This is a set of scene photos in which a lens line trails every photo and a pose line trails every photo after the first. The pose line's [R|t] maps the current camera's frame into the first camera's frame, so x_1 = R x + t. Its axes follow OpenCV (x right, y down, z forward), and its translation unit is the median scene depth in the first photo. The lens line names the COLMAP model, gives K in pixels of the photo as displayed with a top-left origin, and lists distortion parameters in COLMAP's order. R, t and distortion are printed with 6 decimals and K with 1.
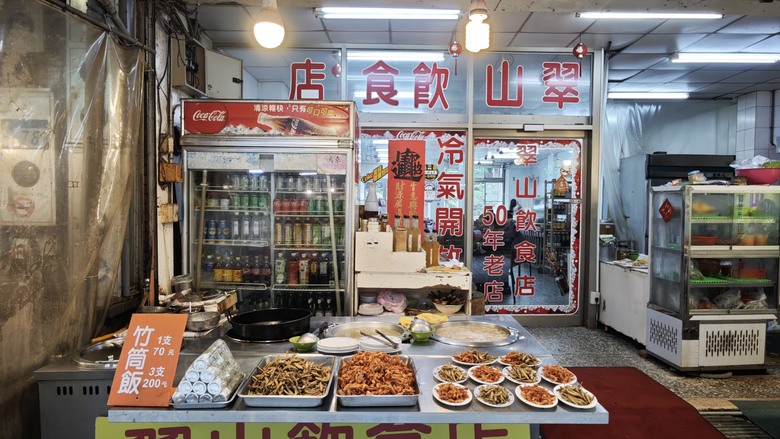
lens RADIAL K [[499.2, 0, 389.7], [0, 499.2, 220.6], [0, 0, 1]] dist [0.035915, 0.000332]
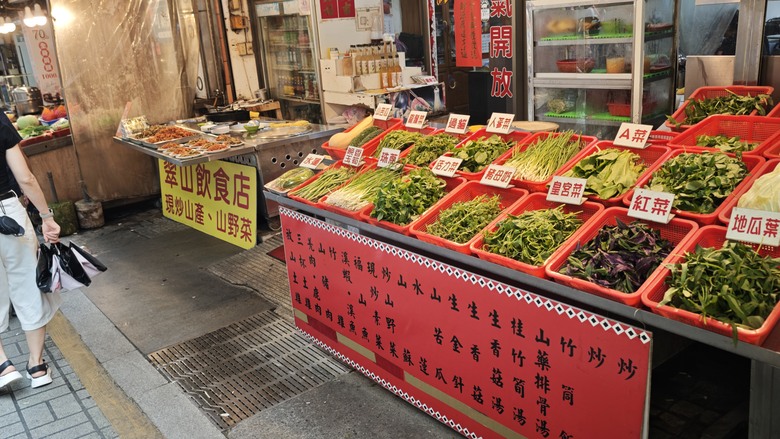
lens RADIAL K [[631.2, 0, 390.1], [0, 631.2, 217.9], [0, 0, 1]] dist [0.010683, -0.004150]
pose [[0.582156, 0.193927, -0.789612, 1.004934], [0.049574, 0.960868, 0.272536, -0.014354], [0.811564, -0.197802, 0.549761, 0.109691]]
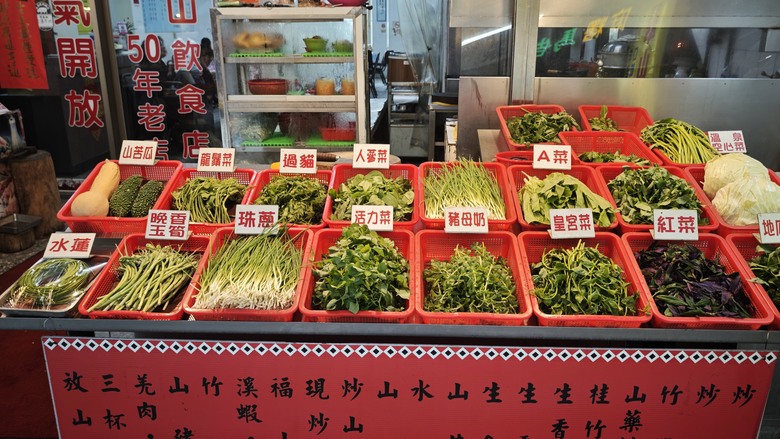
lens RADIAL K [[631.2, 0, 392.7], [0, 631.2, 224.6], [0, 0, 1]] dist [0.010683, -0.004150]
pose [[0.995179, 0.025593, -0.094682, 0.683725], [0.000642, 0.963634, 0.267224, -0.009932], [0.098078, -0.265997, 0.958972, 0.076844]]
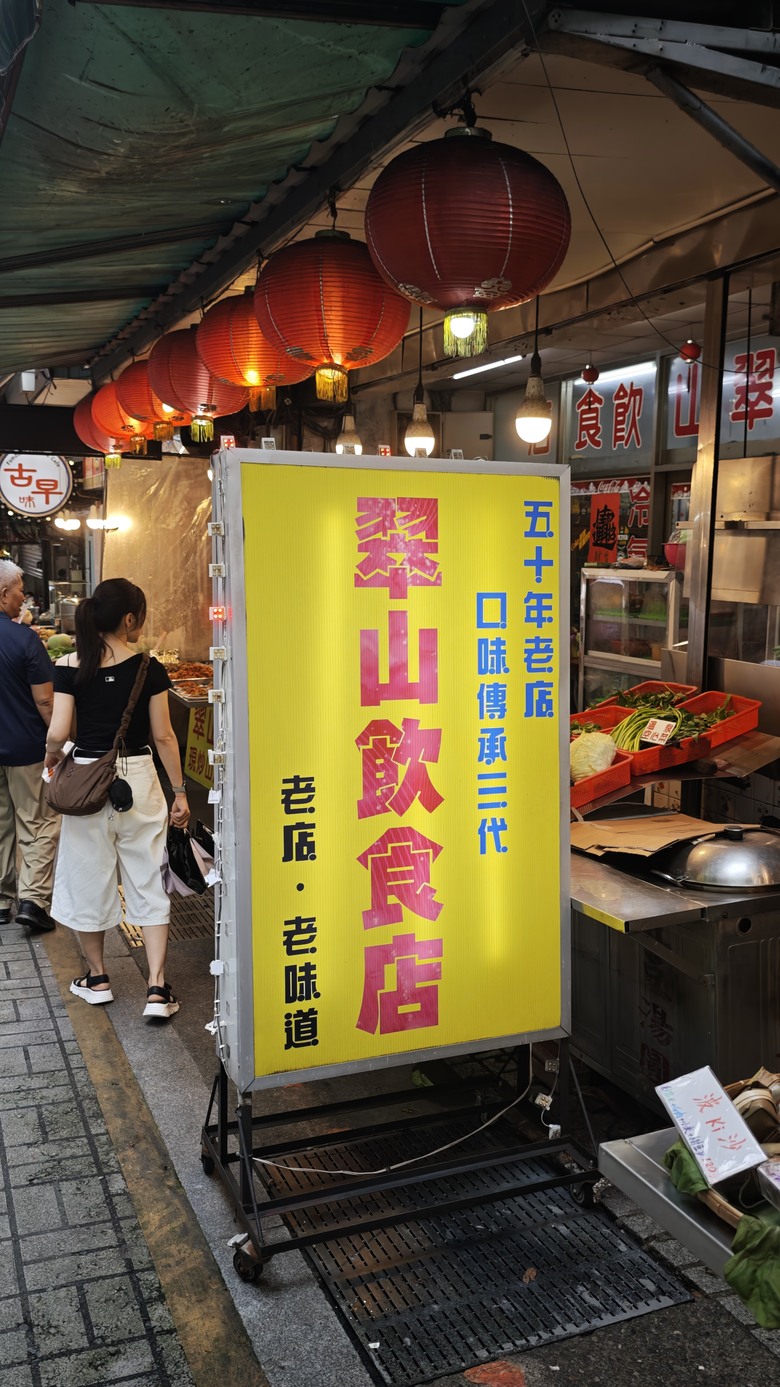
lens RADIAL K [[1122.4, 0, 388.6], [0, 1122.4, 694.2], [0, 0, 1]] dist [0.010683, -0.004150]
pose [[0.351350, 0.122791, -0.928157, 1.326368], [-0.054226, 0.992367, 0.110759, -0.030295], [0.934672, 0.011415, 0.355327, 0.105392]]
